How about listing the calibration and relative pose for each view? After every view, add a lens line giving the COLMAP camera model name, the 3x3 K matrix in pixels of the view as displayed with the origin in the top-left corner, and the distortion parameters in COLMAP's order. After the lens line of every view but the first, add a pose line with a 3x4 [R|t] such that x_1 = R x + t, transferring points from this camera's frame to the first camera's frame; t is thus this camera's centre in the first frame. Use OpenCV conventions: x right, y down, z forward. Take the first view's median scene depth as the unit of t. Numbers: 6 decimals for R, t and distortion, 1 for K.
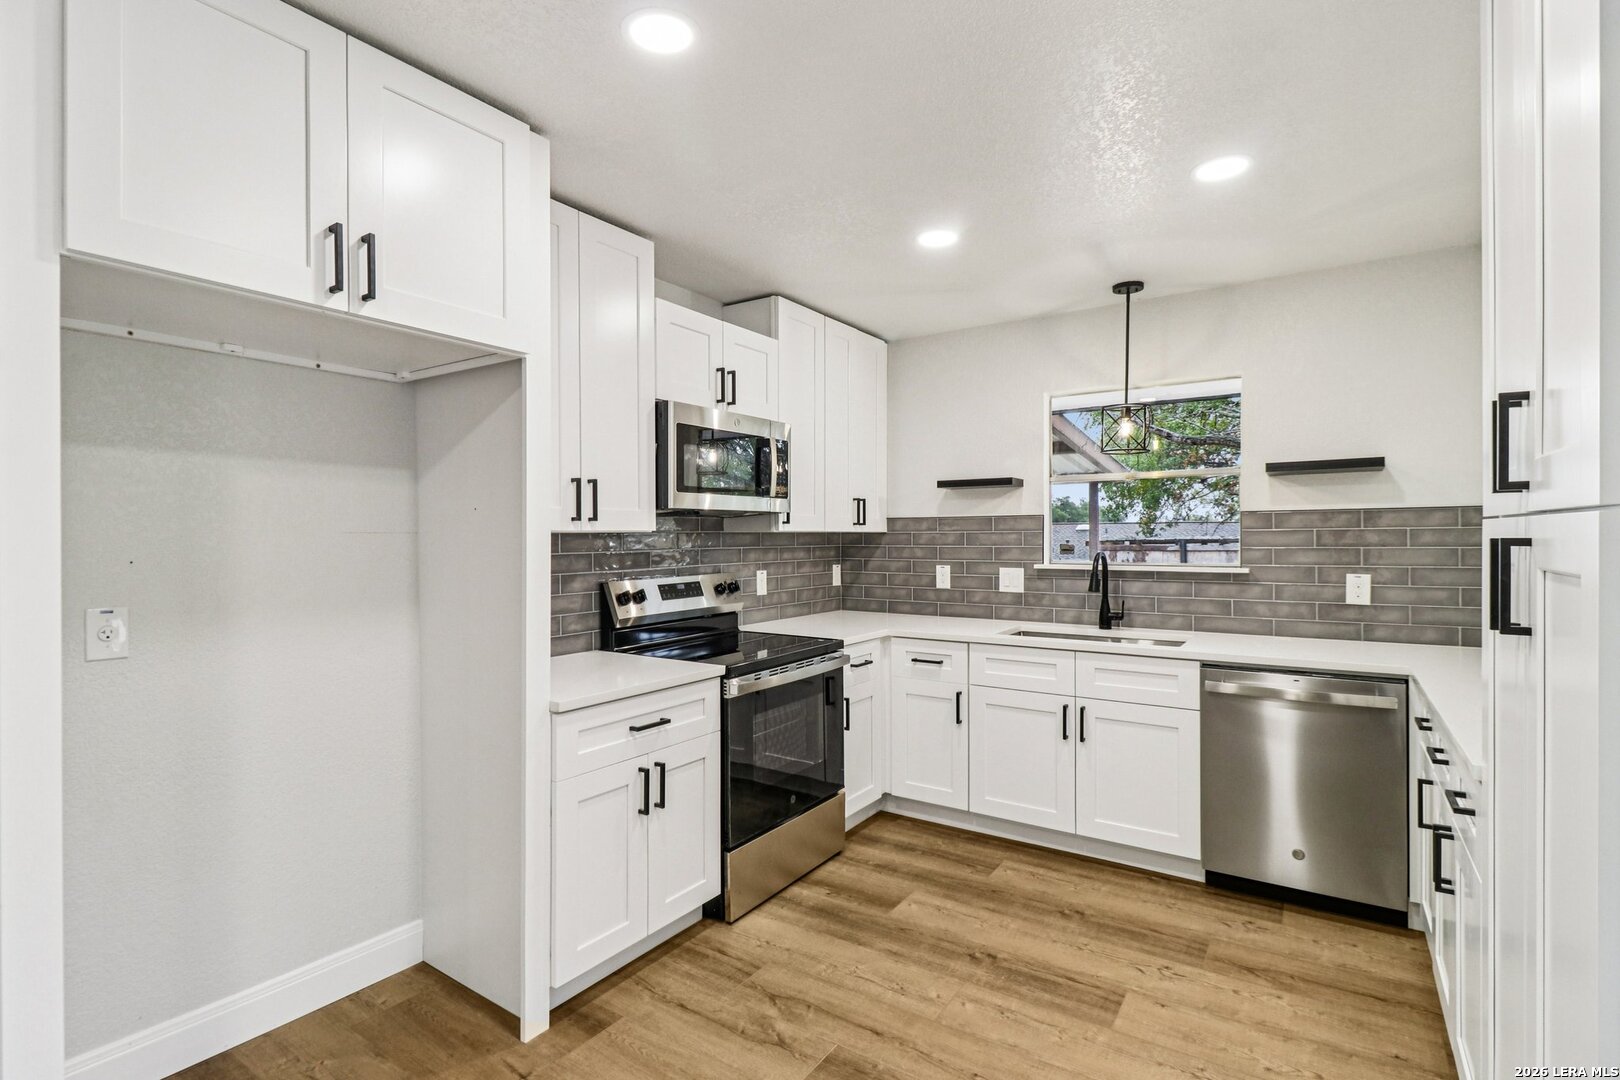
lens RADIAL K [[765.1, 0, 799.7], [0, 765.1, 543.7], [0, 0, 1]] dist [0.003008, -0.016710]
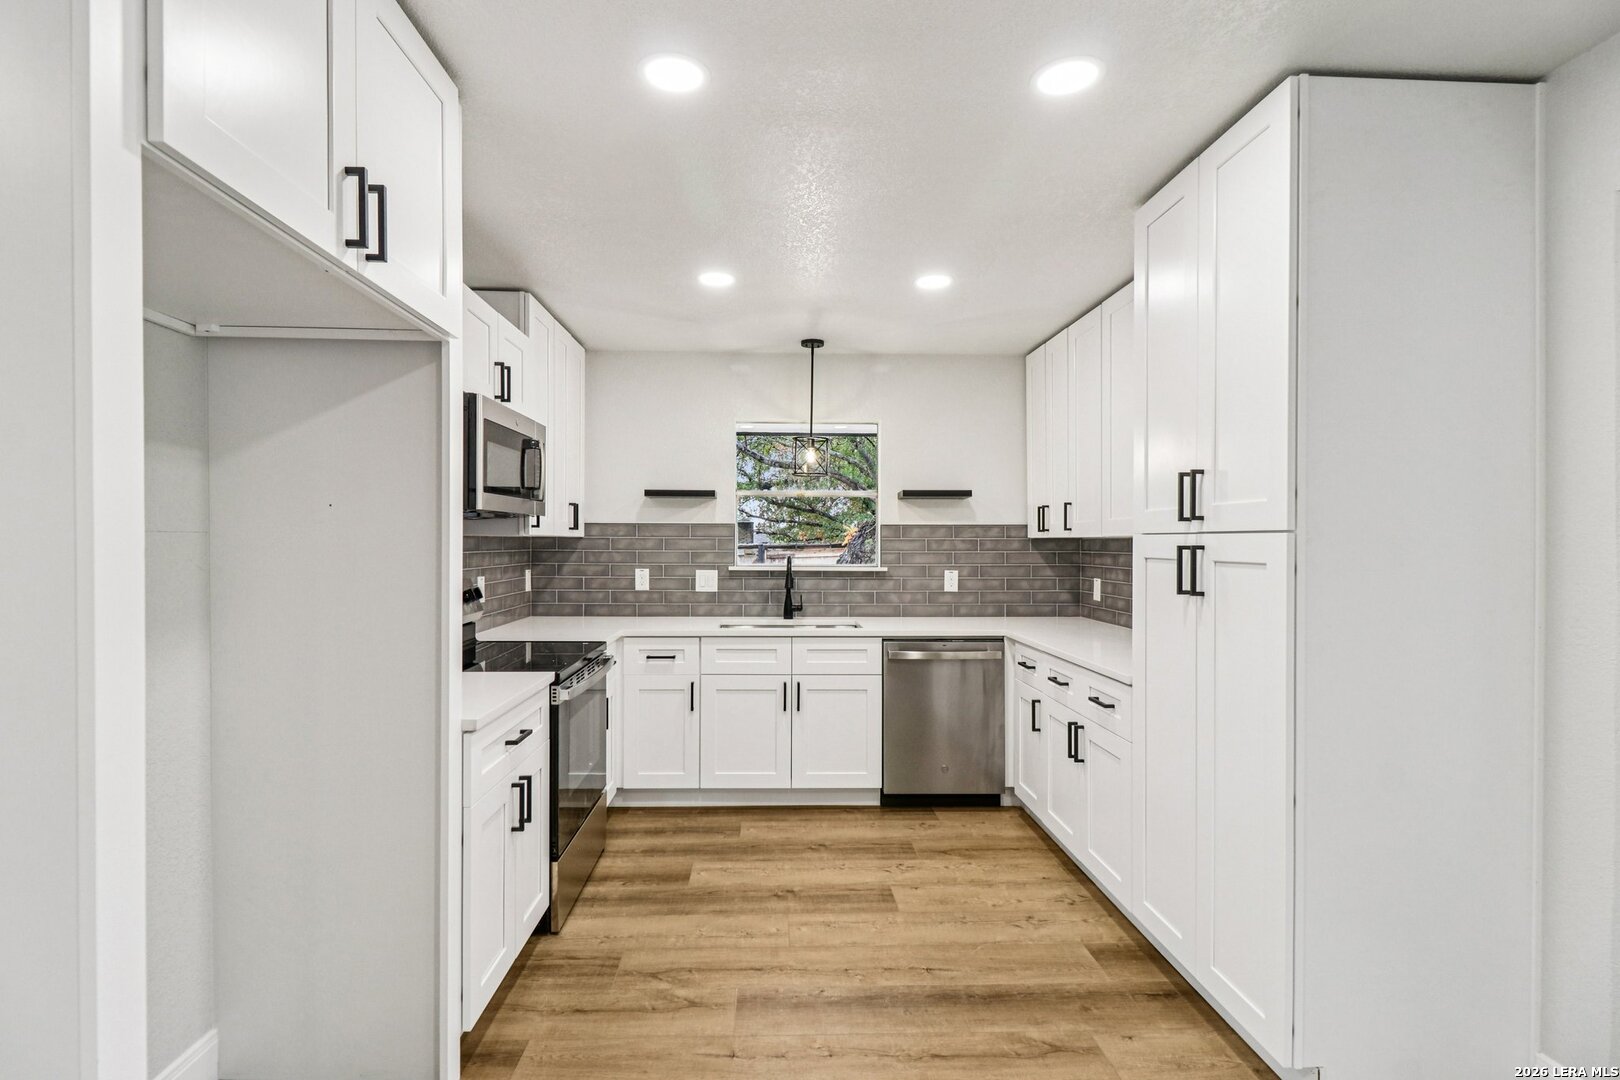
lens RADIAL K [[765.1, 0, 799.7], [0, 765.1, 543.7], [0, 0, 1]] dist [0.003008, -0.016710]
pose [[0.802778, 0.006121, 0.596247, -0.368128], [-0.001864, 0.999968, -0.007756, 0.001637], [-0.596275, 0.005114, 0.802764, 0.017588]]
